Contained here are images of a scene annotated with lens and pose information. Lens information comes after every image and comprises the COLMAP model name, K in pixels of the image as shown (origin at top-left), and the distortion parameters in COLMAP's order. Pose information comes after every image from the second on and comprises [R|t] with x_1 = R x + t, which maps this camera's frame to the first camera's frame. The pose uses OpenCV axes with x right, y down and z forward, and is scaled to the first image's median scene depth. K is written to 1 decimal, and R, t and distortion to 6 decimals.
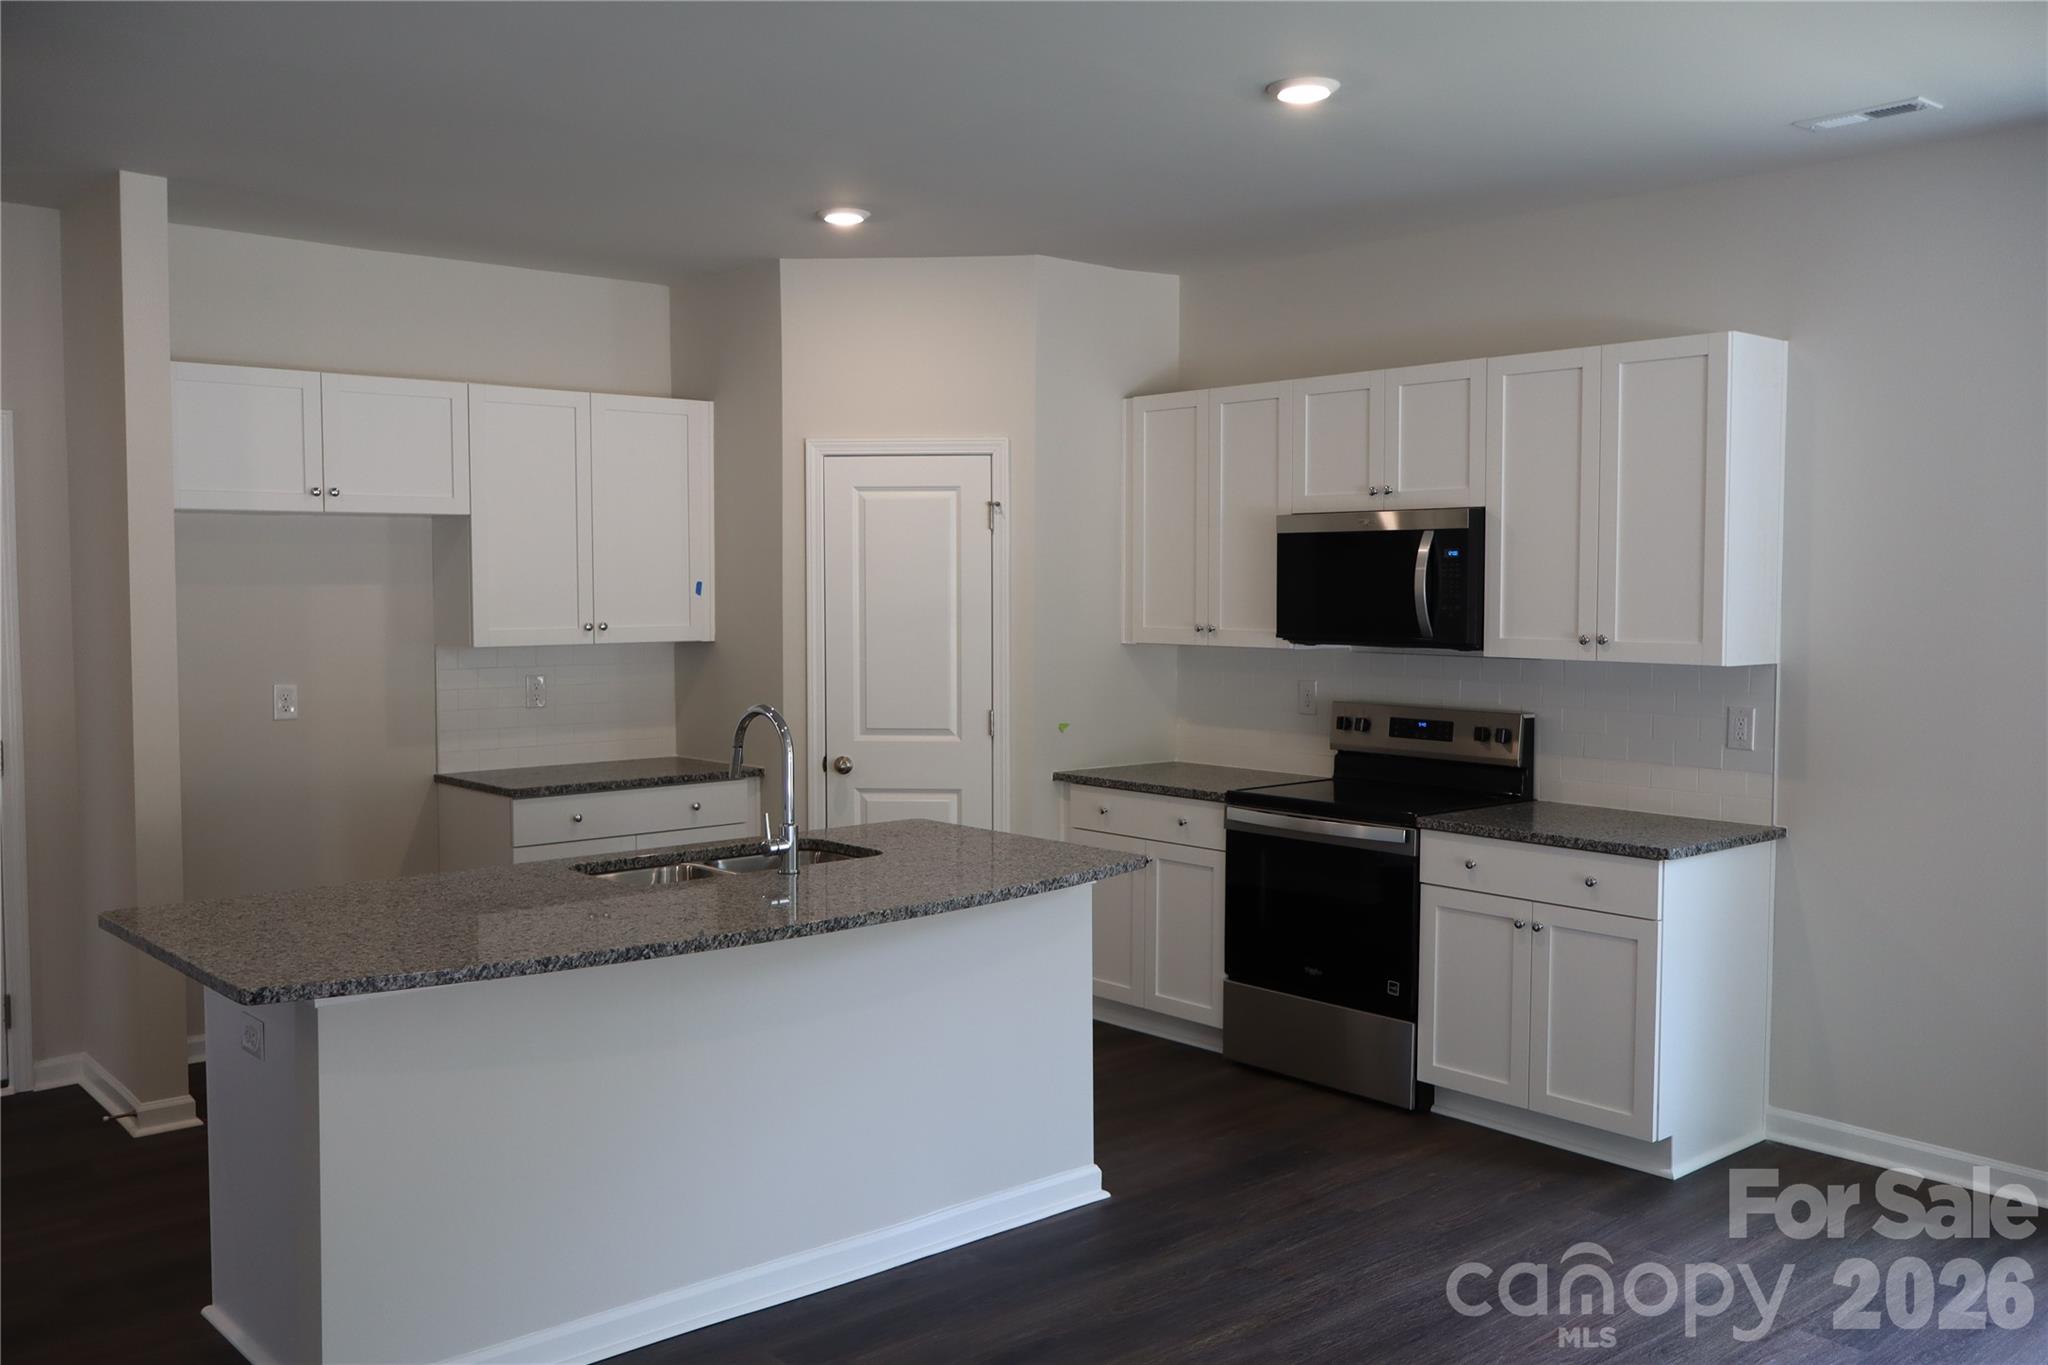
lens RADIAL K [[1720.1, 0, 1024.0], [0, 1720.1, 682.5], [0, 0, 1]] dist [-0.008872, -0.004191]
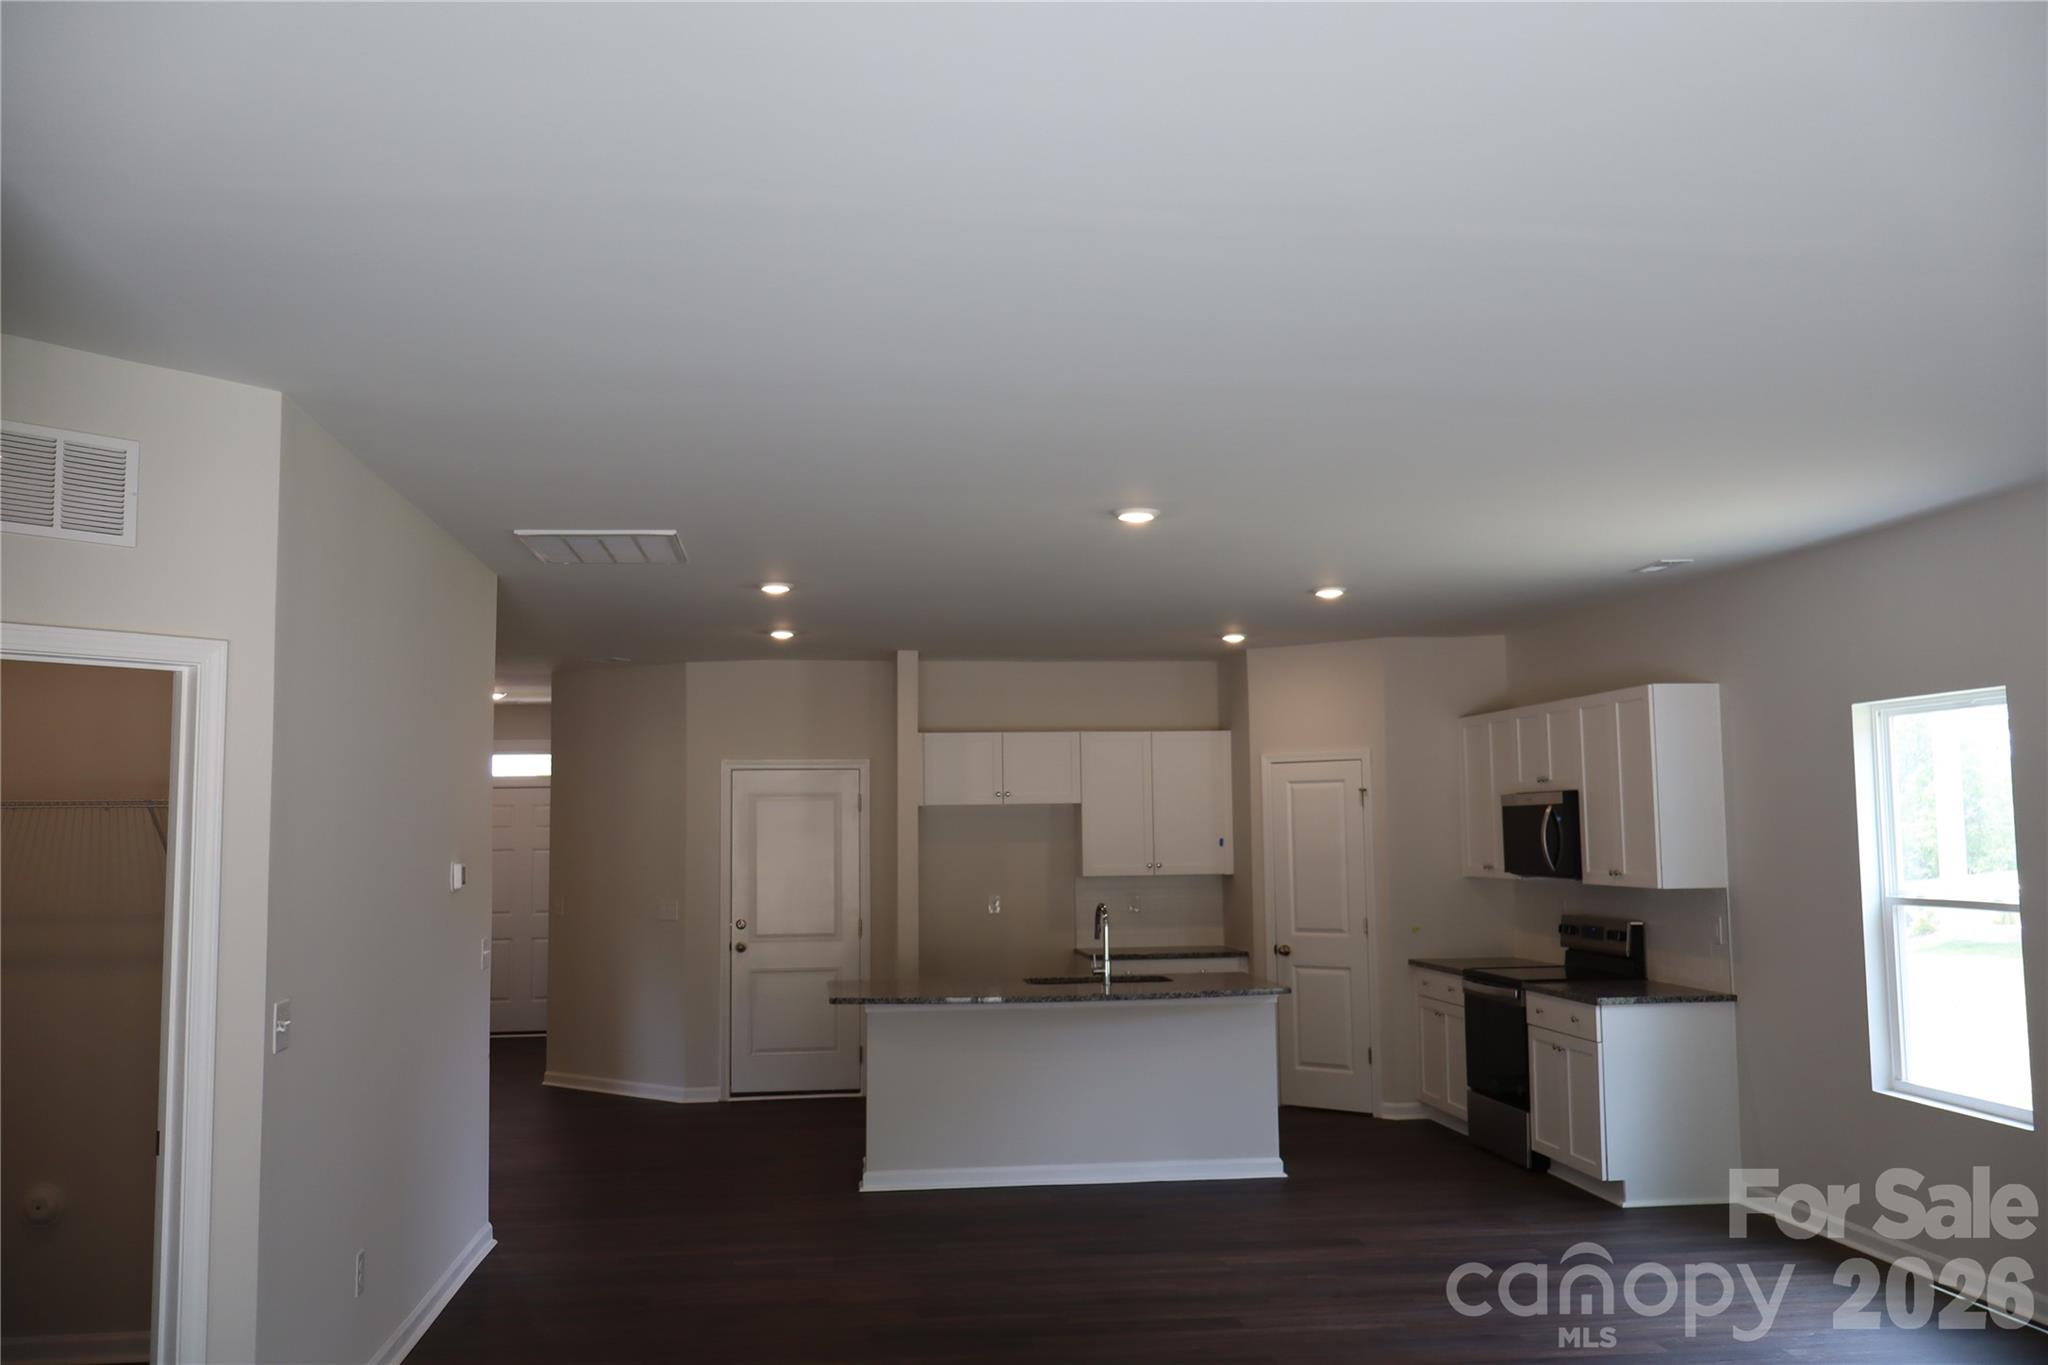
lens RADIAL K [[1720.1, 0, 1024.0], [0, 1720.1, 682.5], [0, 0, 1]] dist [-0.008872, -0.004191]
pose [[0.825467, -0.059634, -0.561291, 0.680165], [-0.020979, 0.990475, -0.136086, 0.025501], [0.564060, 0.124110, 0.816353, -0.556017]]
